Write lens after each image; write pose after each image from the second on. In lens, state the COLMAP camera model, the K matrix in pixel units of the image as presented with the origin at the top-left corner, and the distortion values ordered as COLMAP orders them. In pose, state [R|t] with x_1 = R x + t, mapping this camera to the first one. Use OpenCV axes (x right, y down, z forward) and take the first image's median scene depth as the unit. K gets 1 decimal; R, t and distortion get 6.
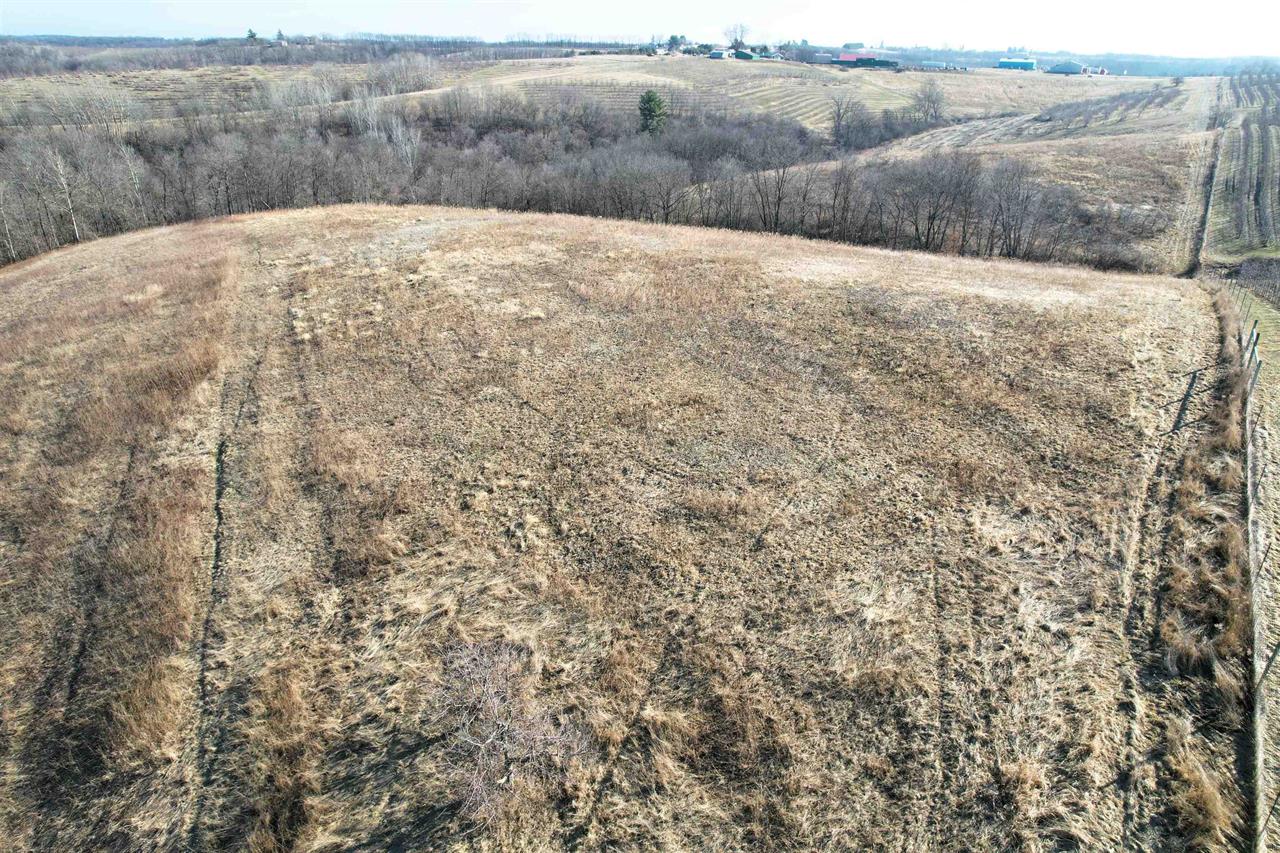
lens RADIAL K [[858.4, 0, 640.0], [0, 858.4, 426.5], [0, 0, 1]] dist [-0.088267, 0.084056]
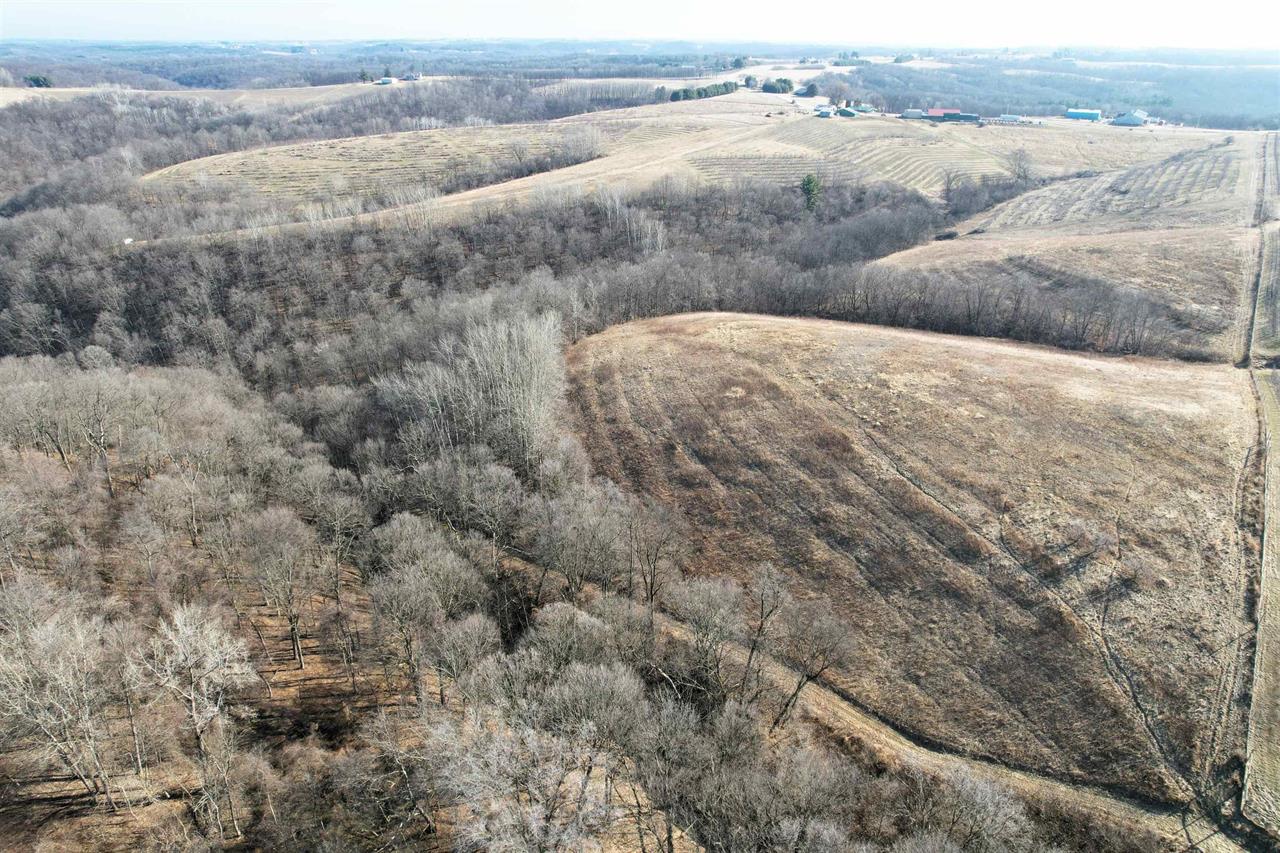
lens RADIAL K [[858.4, 0, 640.0], [0, 858.4, 426.5], [0, 0, 1]] dist [-0.088267, 0.084056]
pose [[0.999272, -0.003047, -0.038020, -1.395941], [0.003192, 0.999988, 0.003769, -0.154121], [0.038008, -0.003887, 0.999270, -2.067070]]
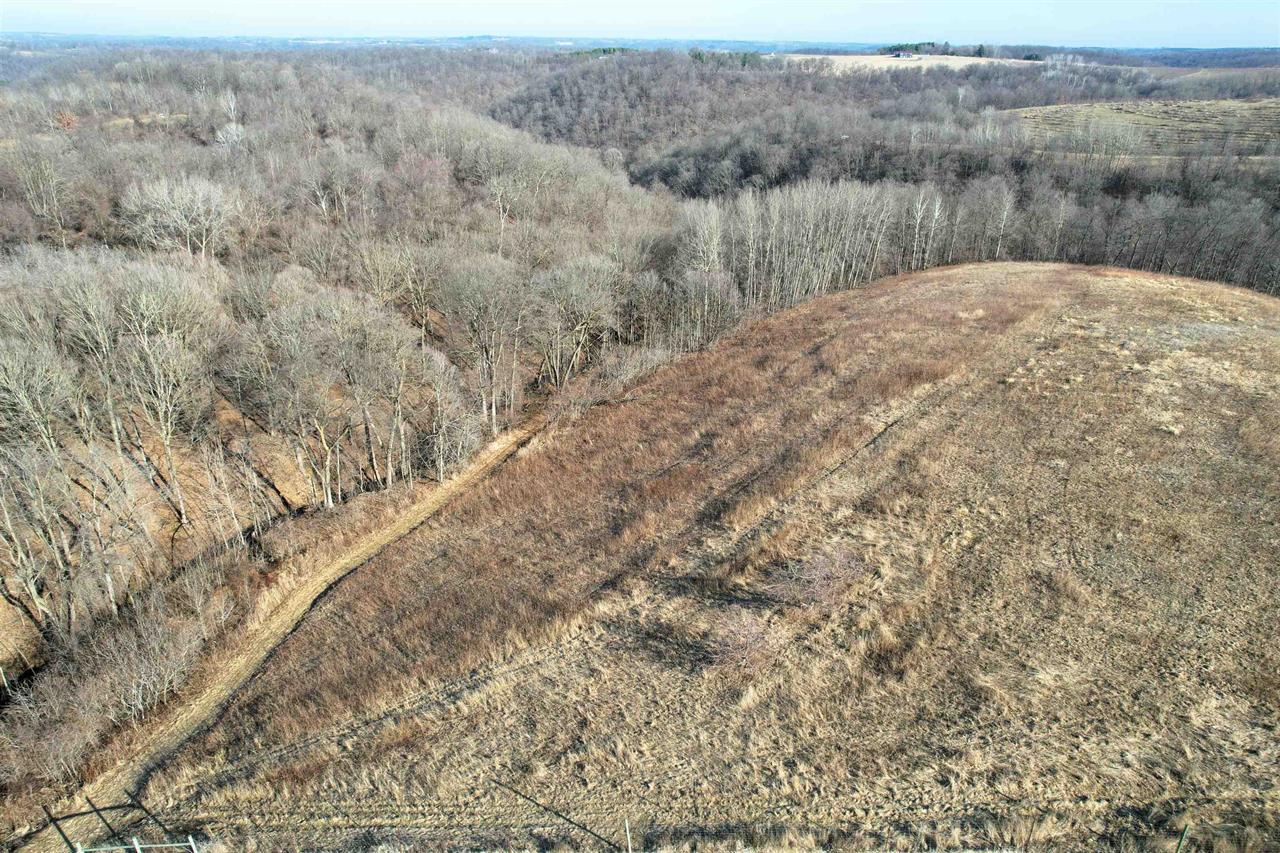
lens RADIAL K [[858.4, 0, 640.0], [0, 858.4, 426.5], [0, 0, 1]] dist [-0.088267, 0.084056]
pose [[0.440566, 0.376407, -0.814996, 0.688645], [-0.373785, 0.902328, 0.214683, -0.152658], [0.816202, 0.210052, 0.538231, -0.301112]]
